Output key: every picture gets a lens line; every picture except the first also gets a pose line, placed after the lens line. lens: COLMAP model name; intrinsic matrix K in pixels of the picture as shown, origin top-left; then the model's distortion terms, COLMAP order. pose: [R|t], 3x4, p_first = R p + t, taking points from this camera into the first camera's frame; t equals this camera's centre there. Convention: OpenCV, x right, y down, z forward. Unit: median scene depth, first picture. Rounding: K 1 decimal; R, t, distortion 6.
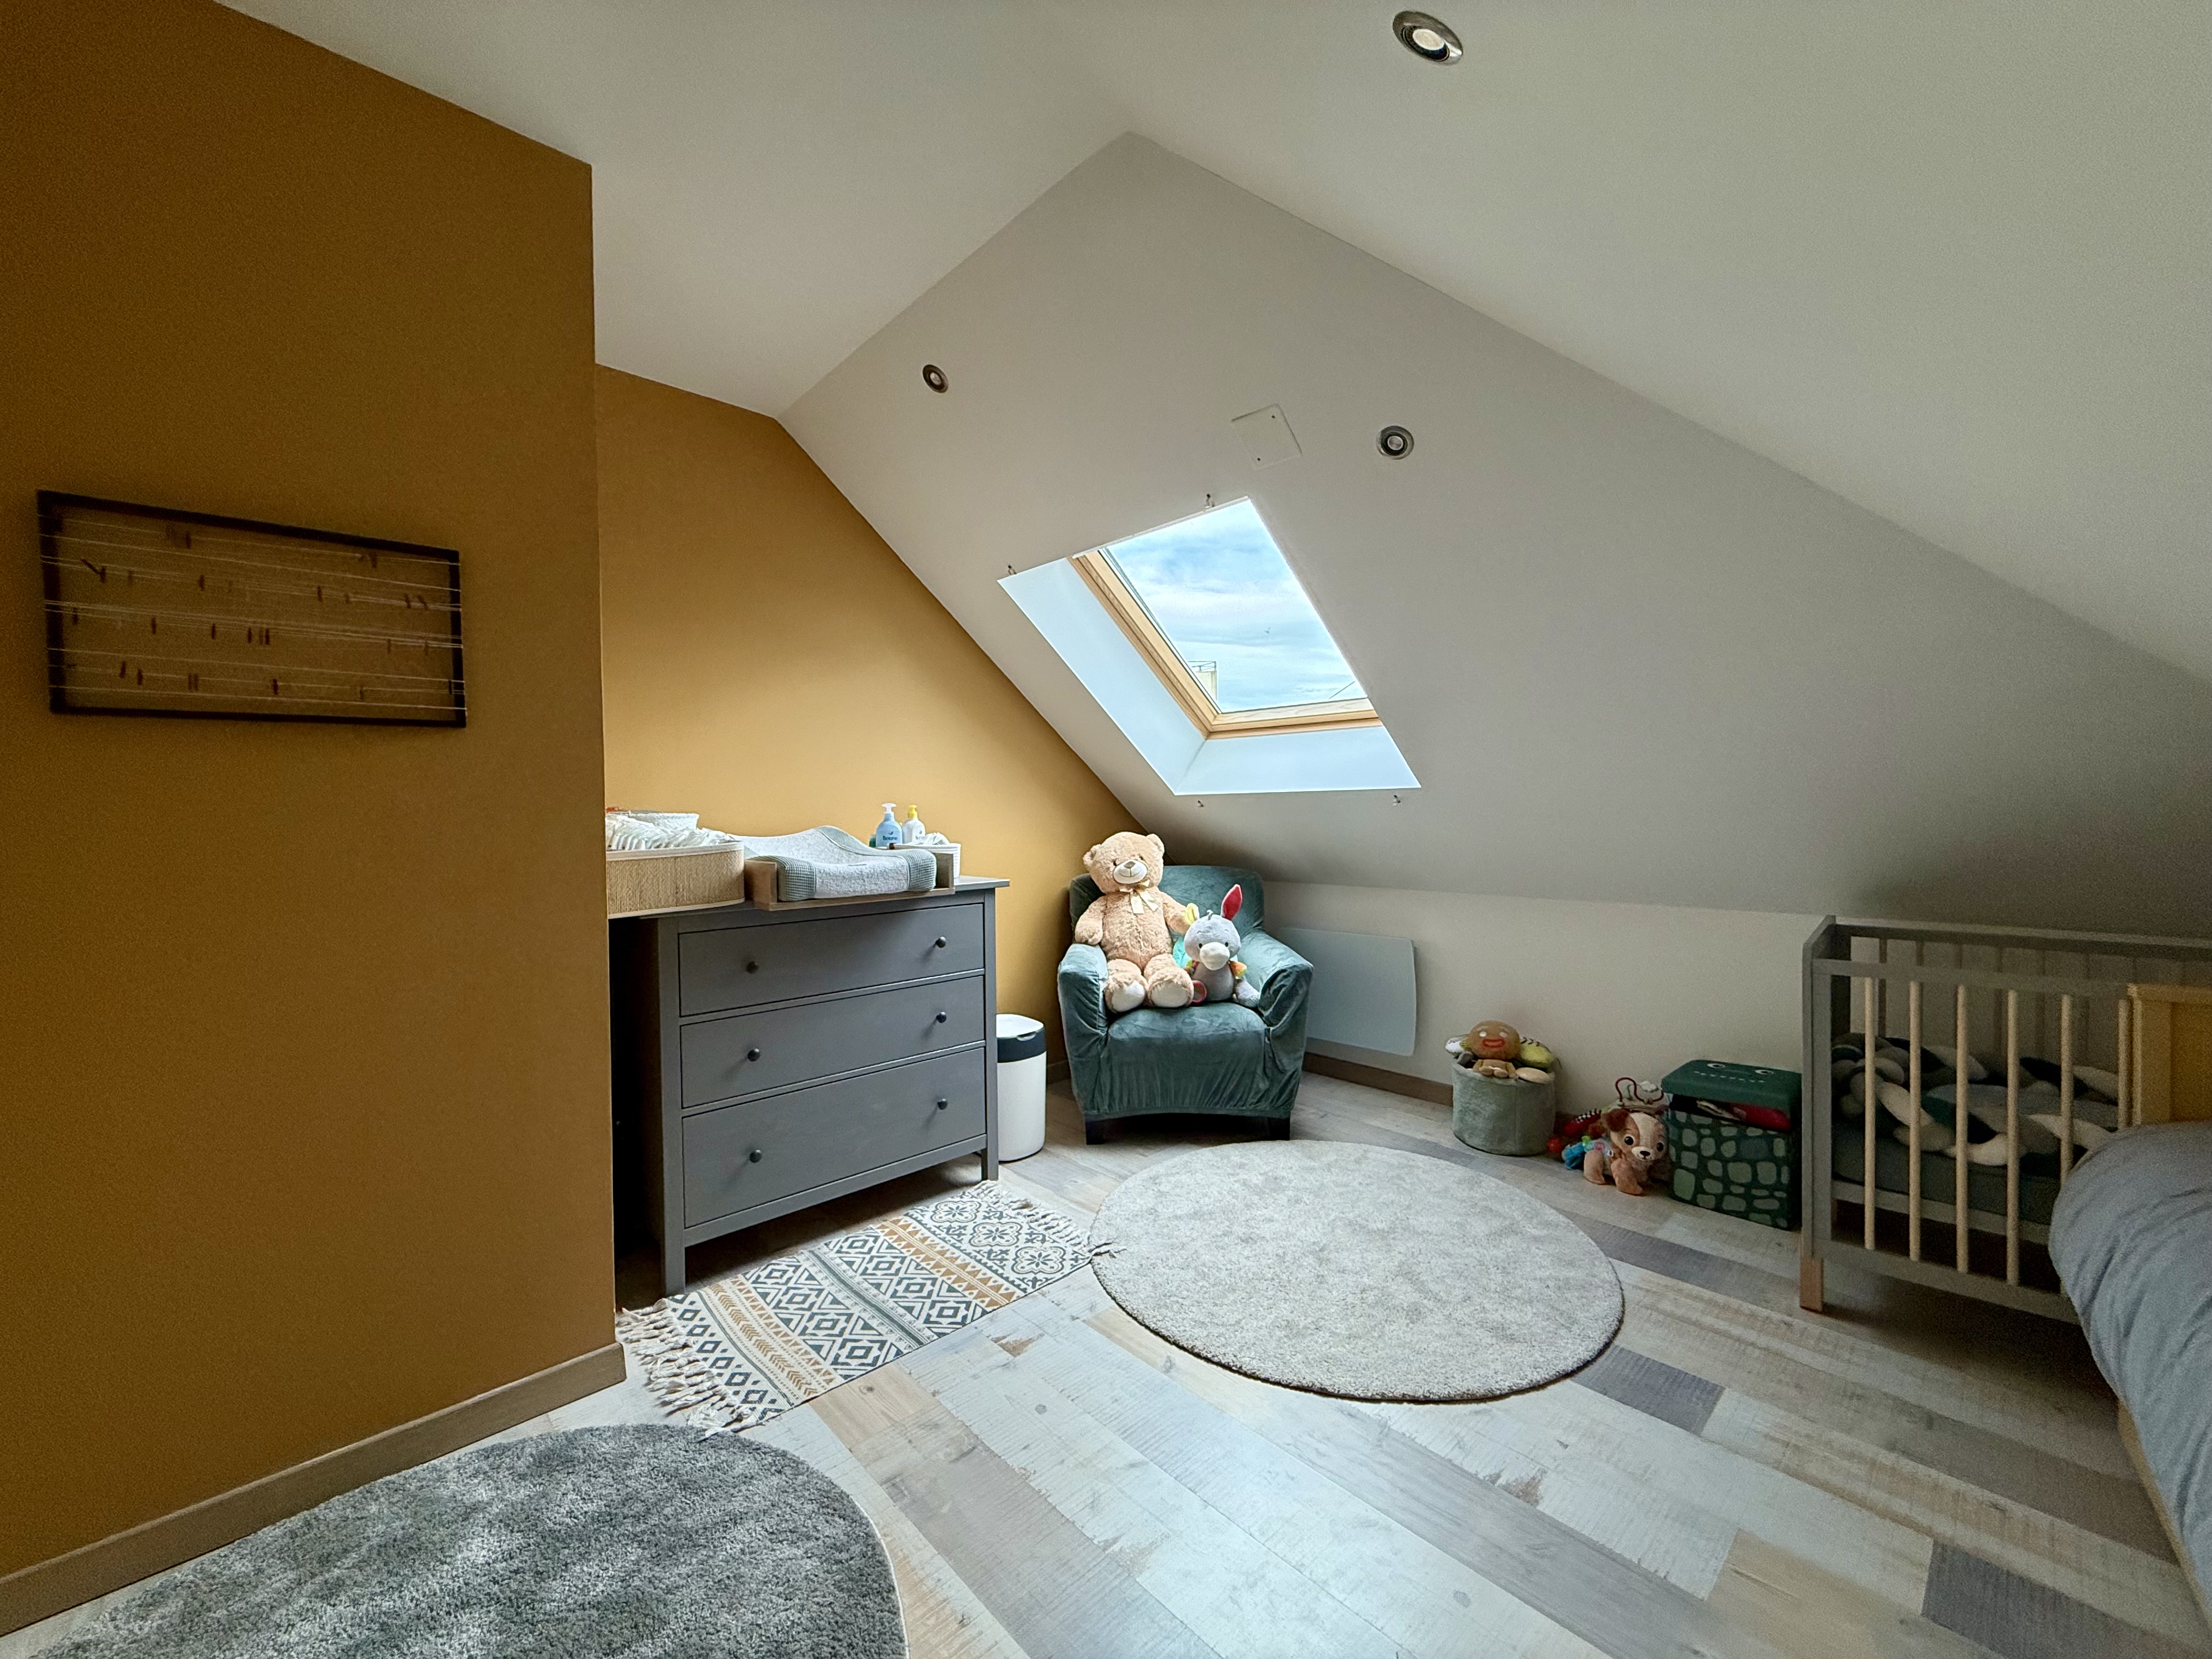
lens RADIAL K [[880.2, 0, 1103.1], [0, 880.2, 828.3], [0, 0, 1]] dist [0.000179, 0.000102]
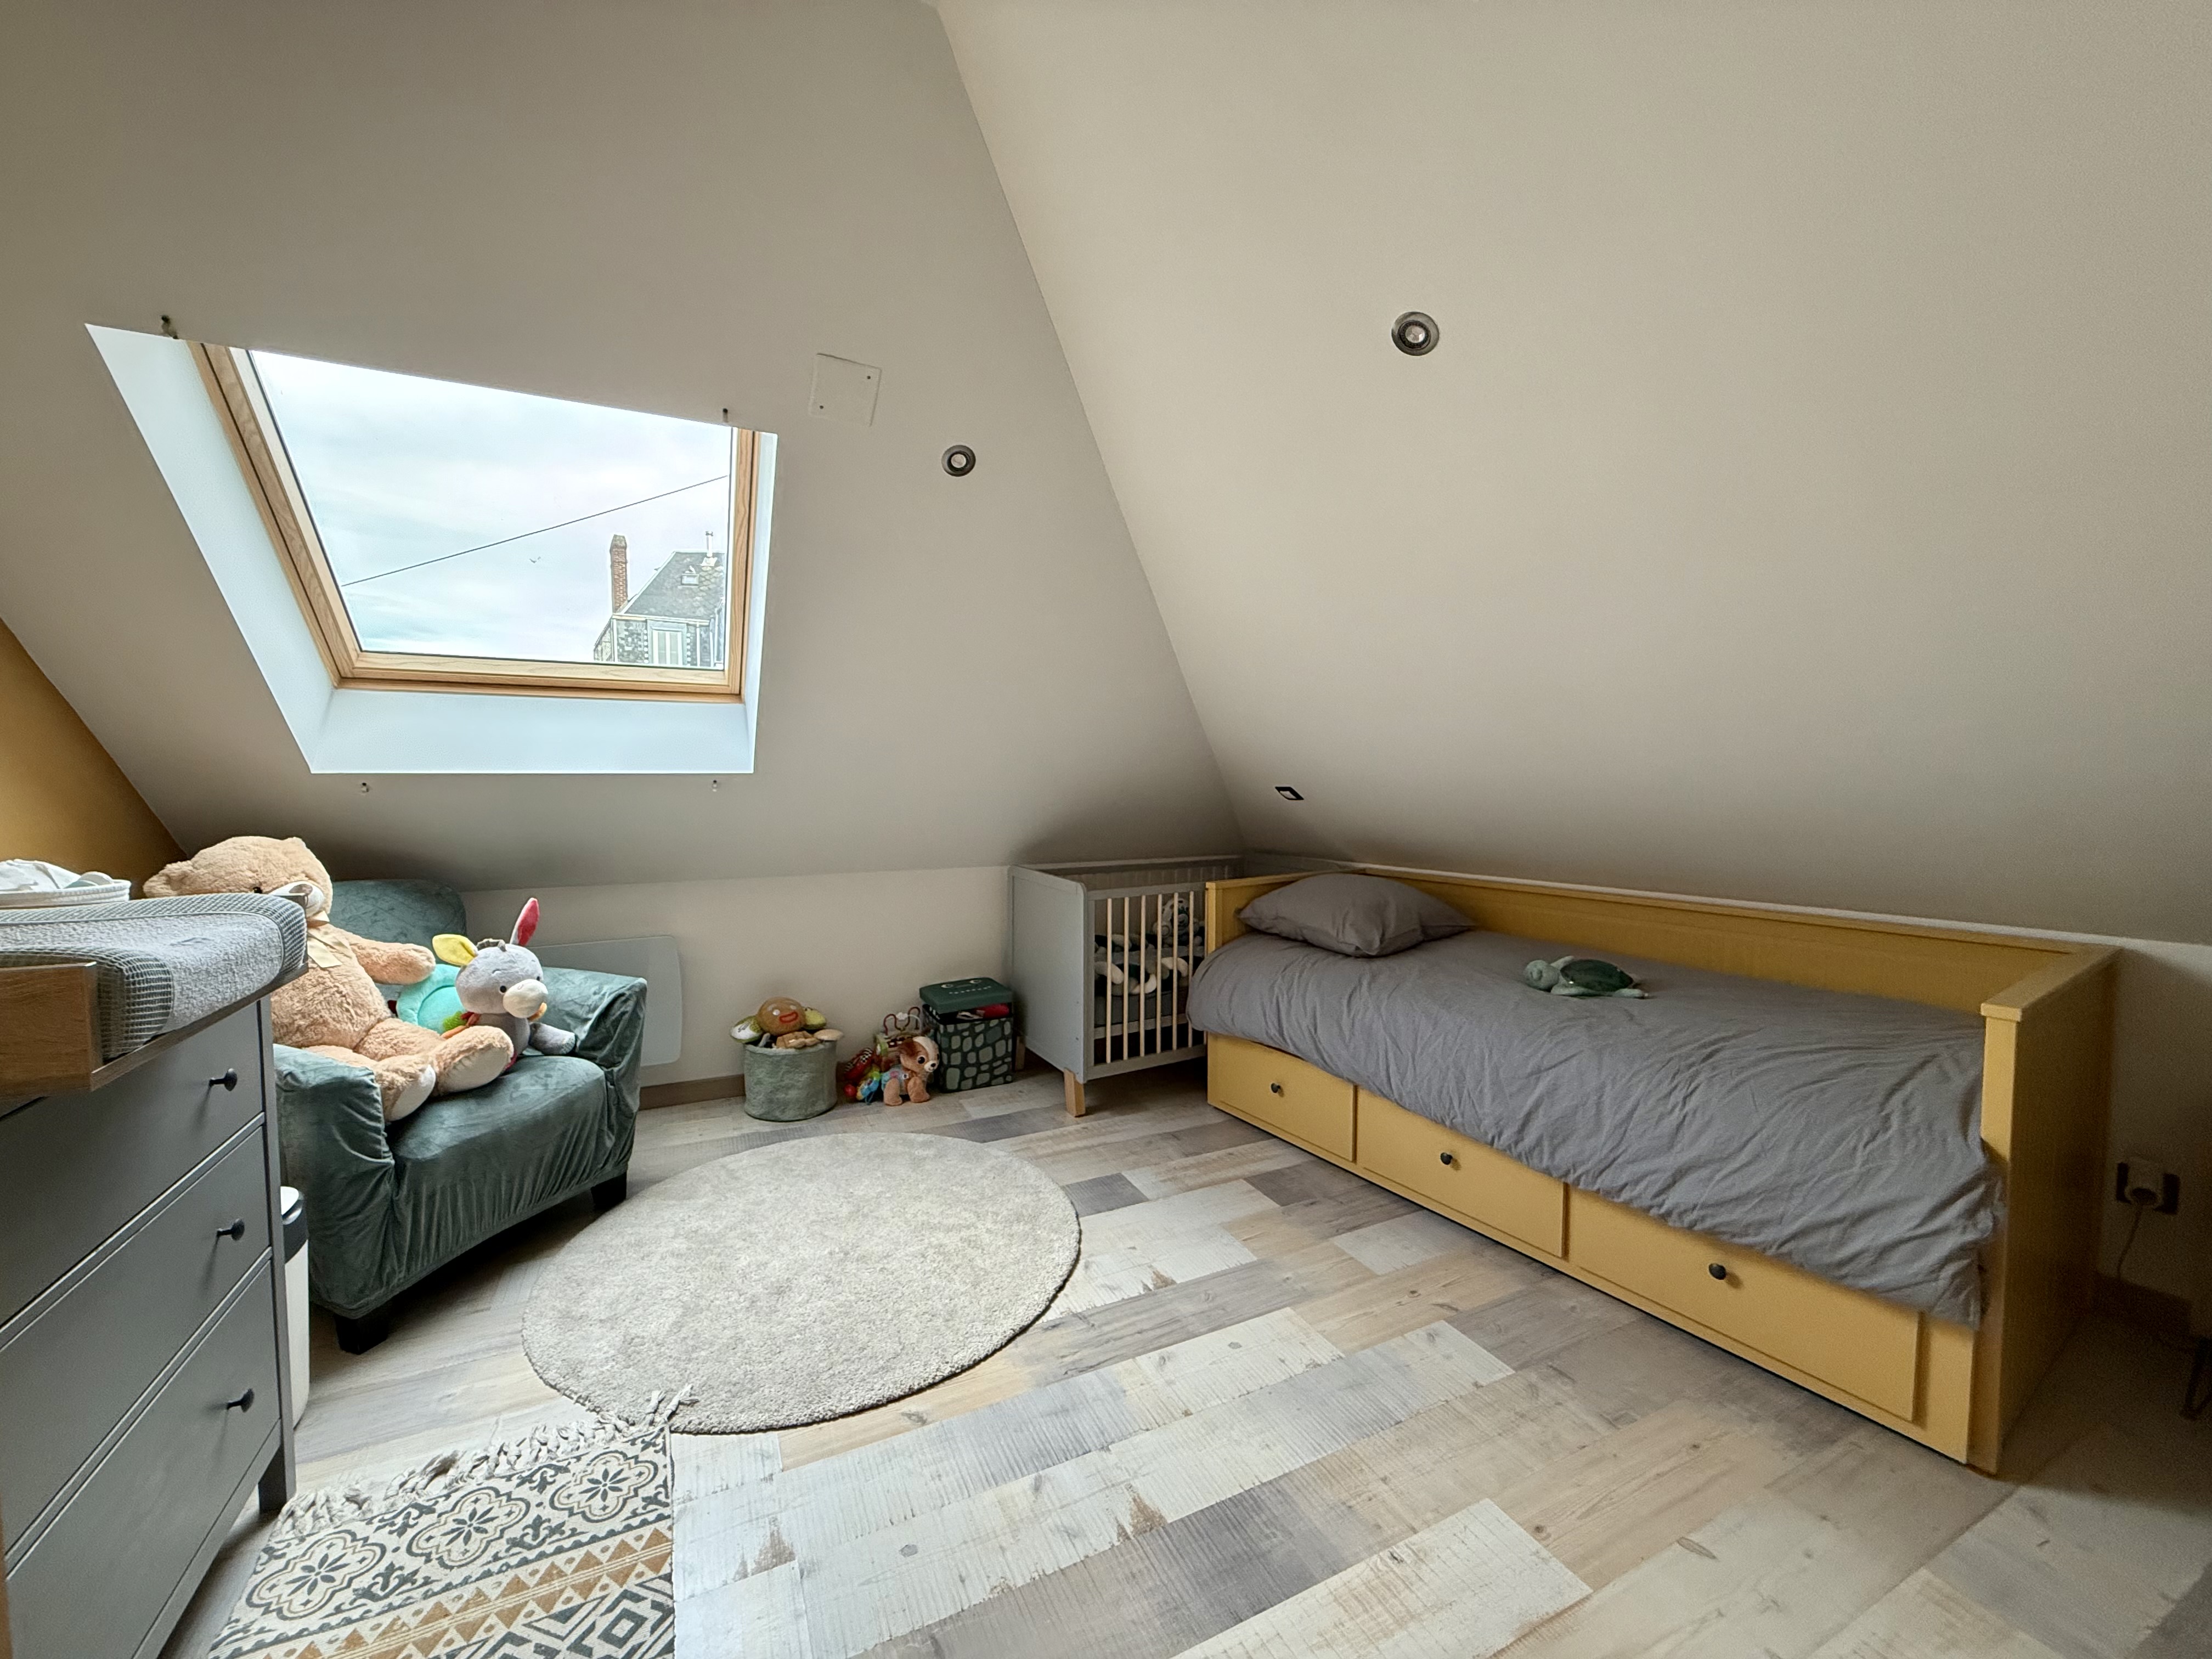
lens RADIAL K [[880.2, 0, 1103.9], [0, 880.2, 830.7], [0, 0, 1]] dist [0.000179, 0.000102]
pose [[0.290473, -0.050564, 0.955546, -0.521332], [0.015687, 0.998720, 0.048080, -0.026335], [-0.956755, 0.001024, 0.290895, 0.405738]]
